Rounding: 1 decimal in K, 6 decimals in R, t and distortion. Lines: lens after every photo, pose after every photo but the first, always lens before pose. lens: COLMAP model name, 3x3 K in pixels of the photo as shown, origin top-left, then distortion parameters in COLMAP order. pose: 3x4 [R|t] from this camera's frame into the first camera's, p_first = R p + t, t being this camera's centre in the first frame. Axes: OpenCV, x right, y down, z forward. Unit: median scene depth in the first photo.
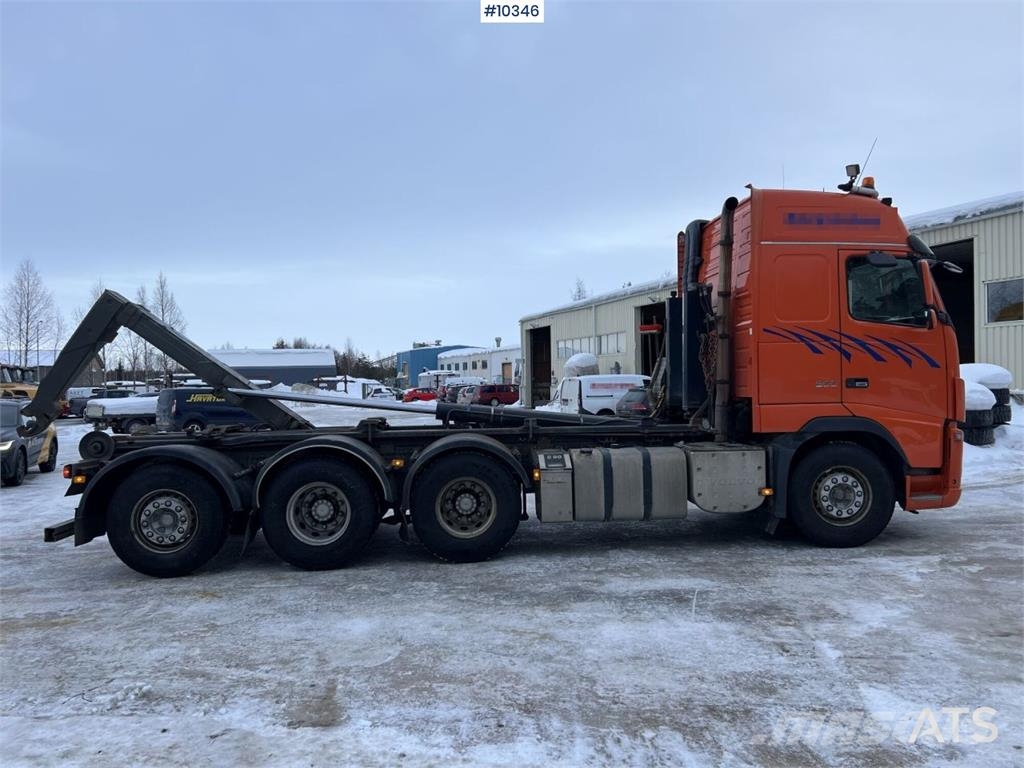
lens RADIAL K [[763.2, 0, 512.0], [0, 763.2, 384.0], [0, 0, 1]] dist [0.068227, -0.067856]
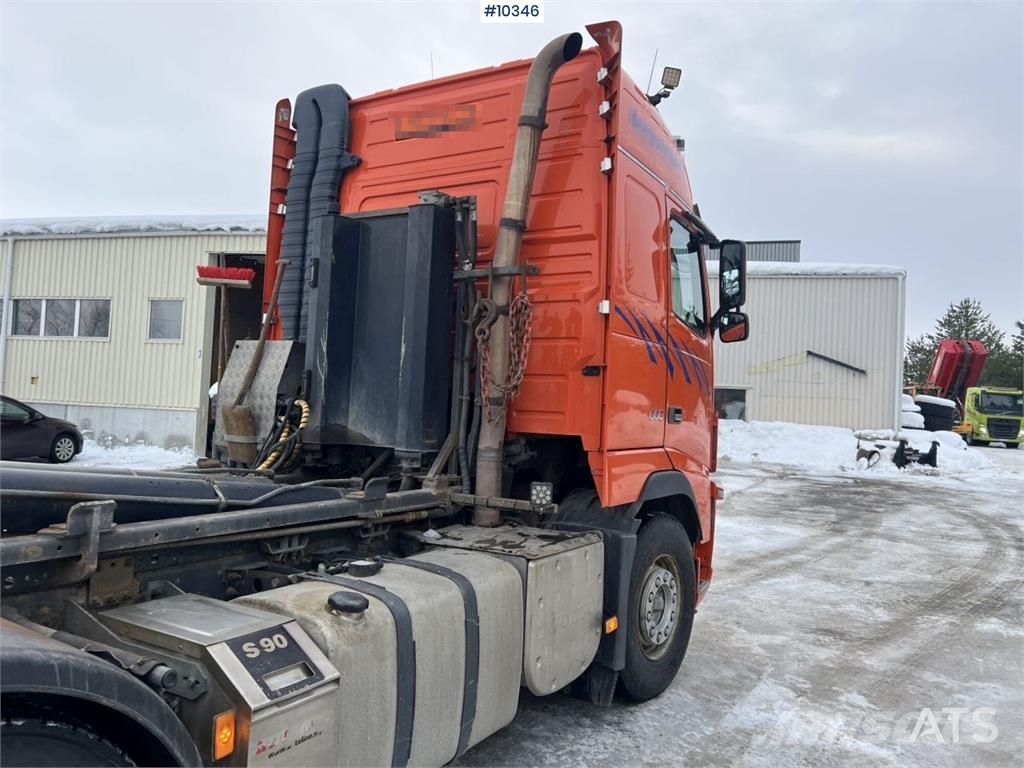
lens RADIAL K [[766.8, 0, 521.7], [0, 766.8, 376.6], [0, 0, 1]] dist [0.059269, -0.065482]
pose [[0.566154, 0.075368, 0.820847, -0.136993], [-0.050750, 0.997109, -0.056548, 0.009245], [-0.822736, -0.009643, 0.568343, 0.791349]]
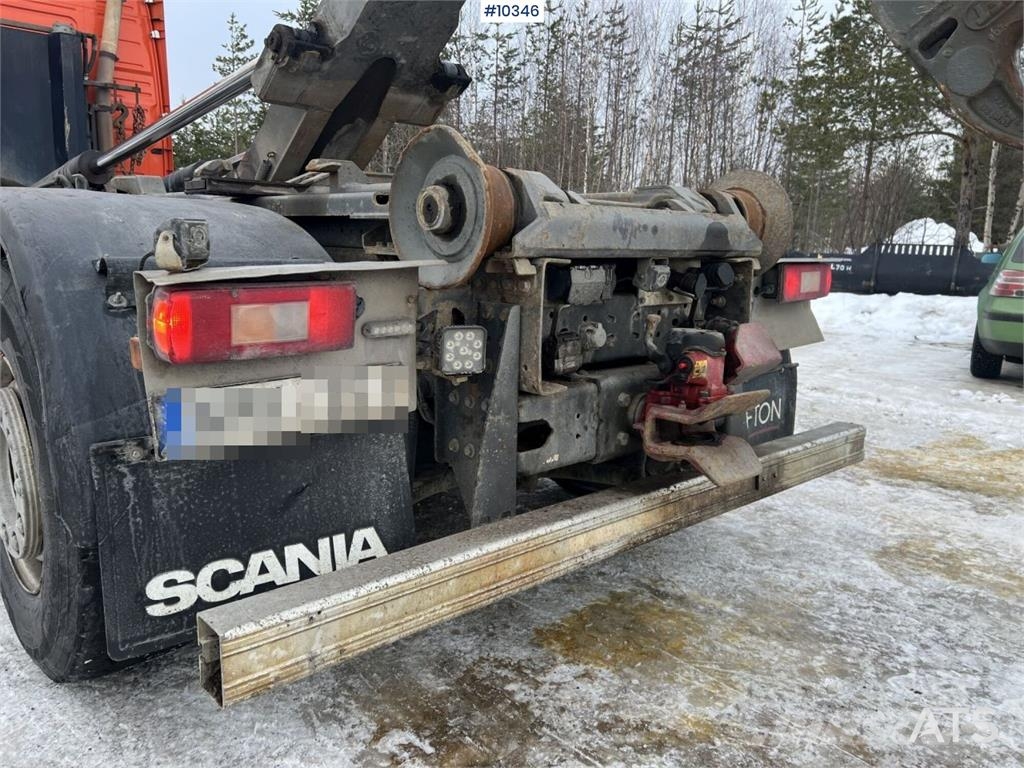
lens RADIAL K [[769.9, 0, 503.8], [0, 769.9, 370.9], [0, 0, 1]] dist [0.063584, -0.070627]
pose [[-0.625190, -0.121375, 0.770977, -0.771751], [-0.011977, 0.989209, 0.146019, 0.102241], [-0.780380, 0.082056, -0.619898, 1.358990]]
